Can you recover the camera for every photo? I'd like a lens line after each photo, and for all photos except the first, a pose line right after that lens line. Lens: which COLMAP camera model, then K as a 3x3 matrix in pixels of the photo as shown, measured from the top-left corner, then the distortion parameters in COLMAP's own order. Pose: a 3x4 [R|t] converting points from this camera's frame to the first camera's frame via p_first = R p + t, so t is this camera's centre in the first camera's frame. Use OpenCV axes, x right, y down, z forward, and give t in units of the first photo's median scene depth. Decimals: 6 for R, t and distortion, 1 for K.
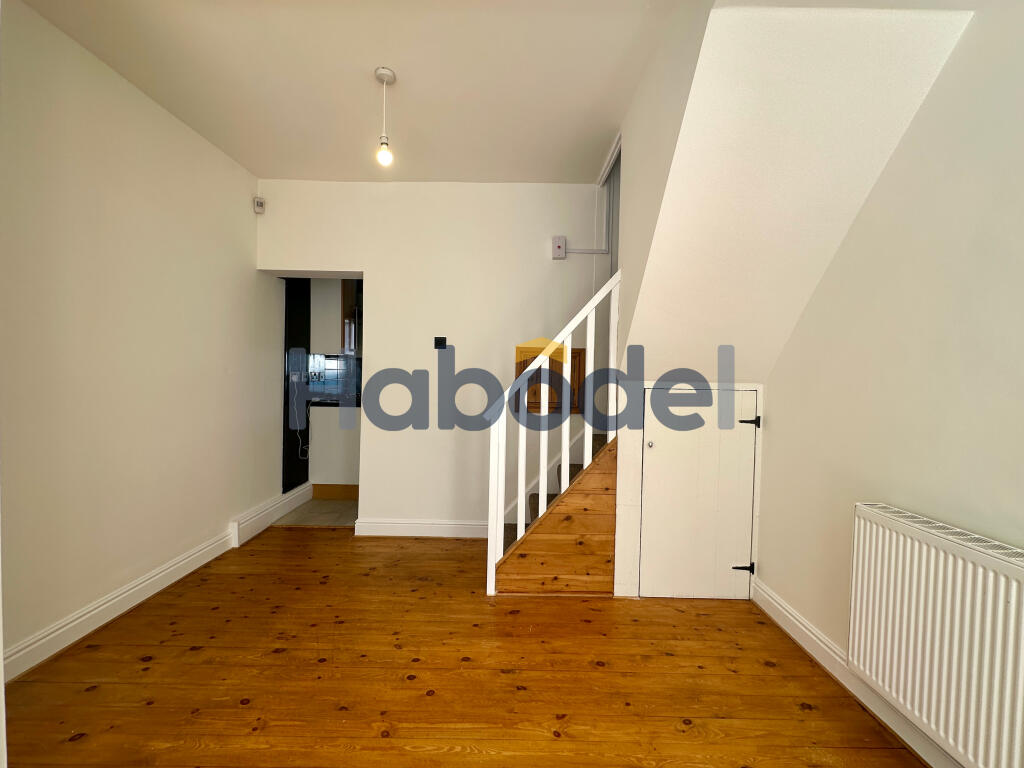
lens RADIAL K [[415.4, 0, 510.4], [0, 415.4, 380.9], [0, 0, 1]] dist [0.000199, -0.000080]
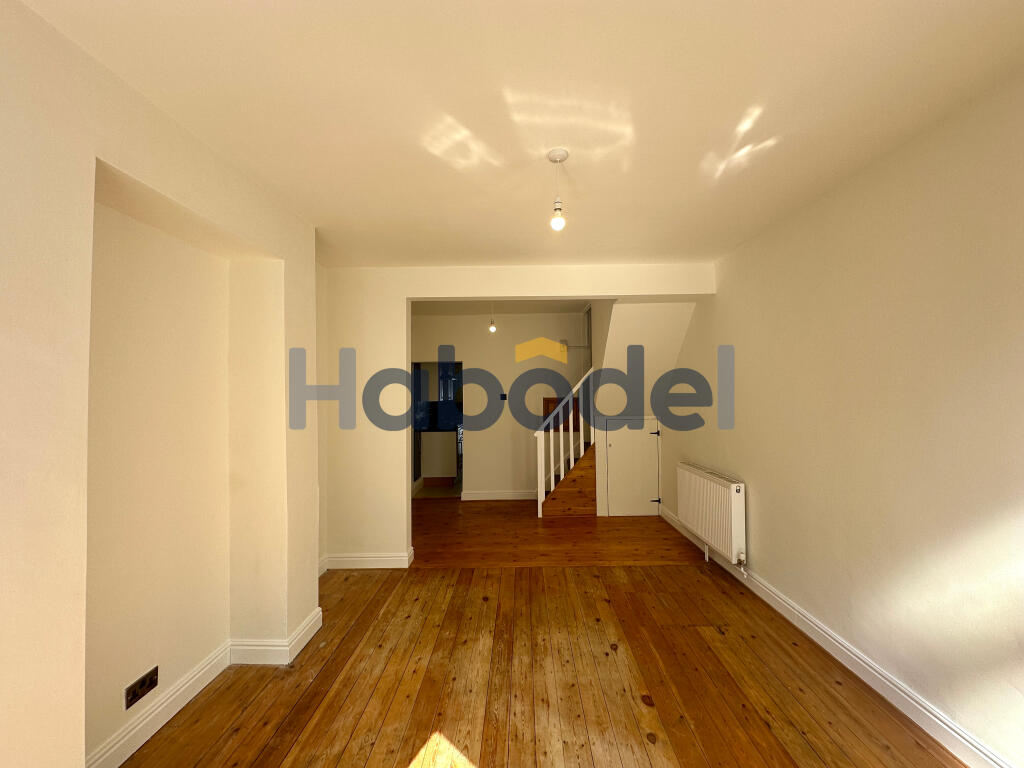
lens RADIAL K [[378.3, 0, 512.0], [0, 378.3, 384.0], [0, 0, 1]] dist [0.000093, -0.000003]
pose [[0.999435, -0.033413, -0.003732, -0.164141], [0.033228, 0.998572, -0.041828, -0.103904], [0.005124, 0.041680, 0.999118, -1.014865]]
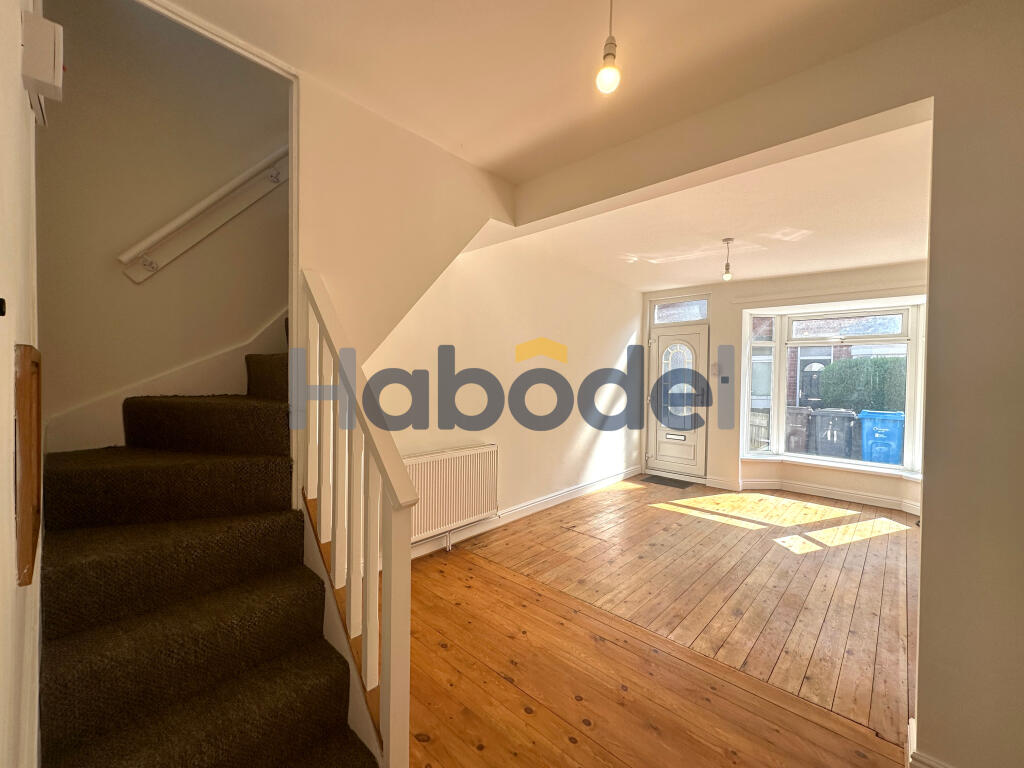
lens RADIAL K [[415.4, 0, 510.4], [0, 415.4, 380.9], [0, 0, 1]] dist [0.000199, -0.000080]
pose [[-0.730141, -0.039398, 0.682160, -0.538575], [-0.022315, 0.999179, 0.033823, -0.094997], [-0.682932, 0.009474, -0.730421, 1.321991]]
